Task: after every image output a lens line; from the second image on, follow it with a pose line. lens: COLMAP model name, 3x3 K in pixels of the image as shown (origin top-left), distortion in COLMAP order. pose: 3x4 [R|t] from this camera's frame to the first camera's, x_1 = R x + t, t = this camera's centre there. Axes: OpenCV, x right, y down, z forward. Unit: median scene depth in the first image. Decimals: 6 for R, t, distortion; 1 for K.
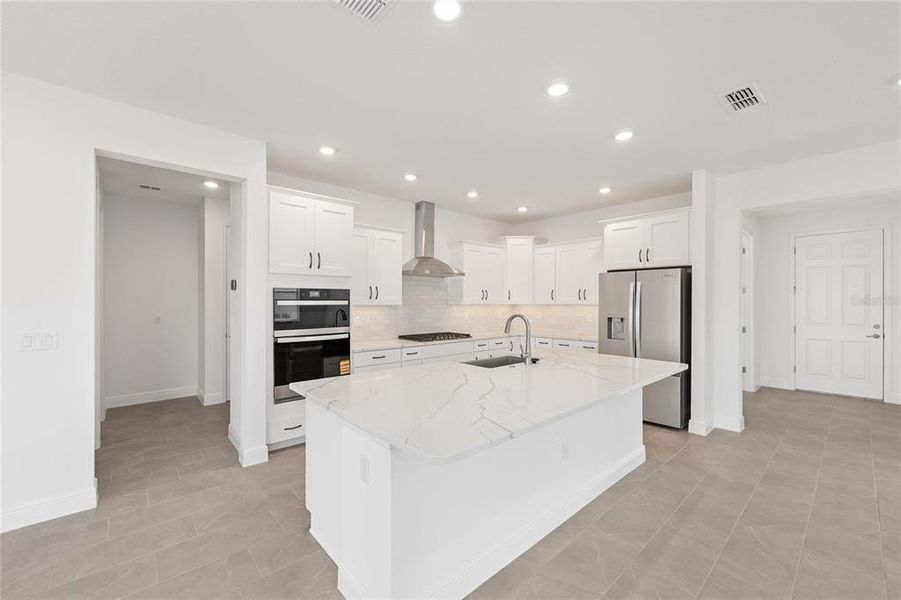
lens RADIAL K [[365.0, 0, 448.6], [0, 365.0, 299.1], [0, 0, 1]] dist [0.000322, 0.000556]
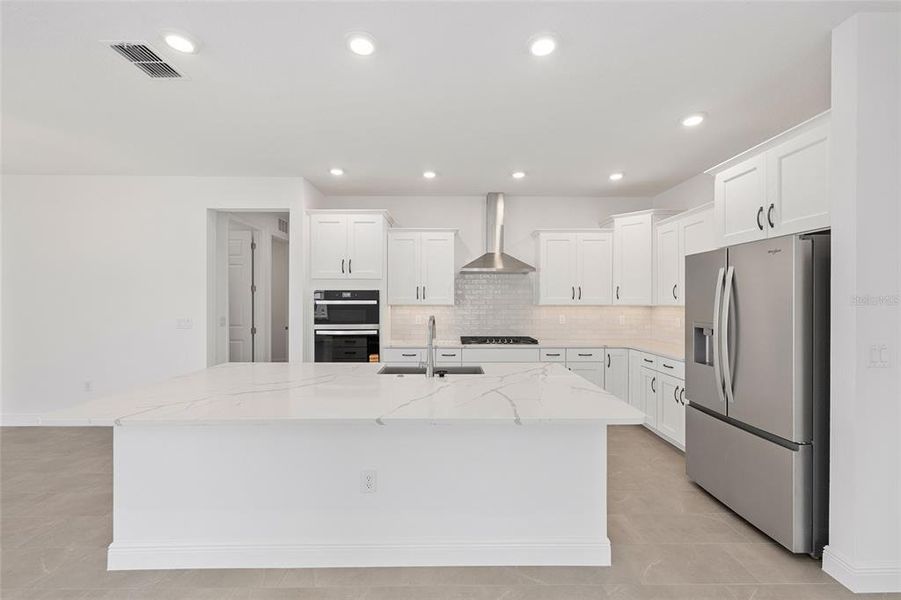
lens RADIAL K [[365.0, 0, 450.4], [0, 365.0, 300.5], [0, 0, 1]] dist [0.000322, 0.000556]
pose [[0.754271, 0.000364, -0.656563, 0.553770], [0.002766, 0.999989, 0.003732, 0.000684], [0.656557, -0.004631, 0.754262, 0.280782]]
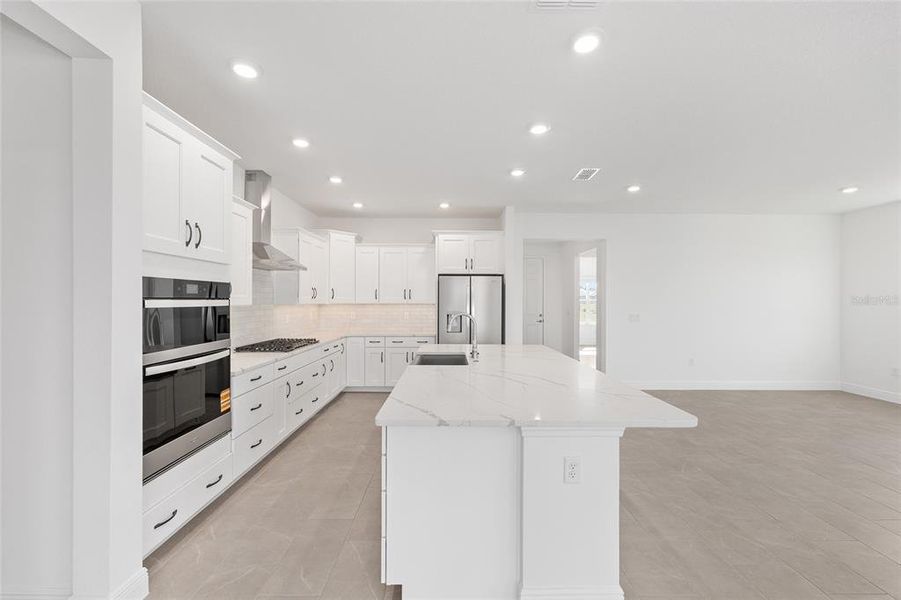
lens RADIAL K [[365.0, 0, 454.3], [0, 365.0, 303.0], [0, 0, 1]] dist [0.000322, 0.000556]
pose [[0.655818, -0.005246, 0.754901, -0.457423], [-0.004637, 0.999929, 0.010978, 0.000735], [-0.754905, -0.010700, 0.655747, 0.222179]]
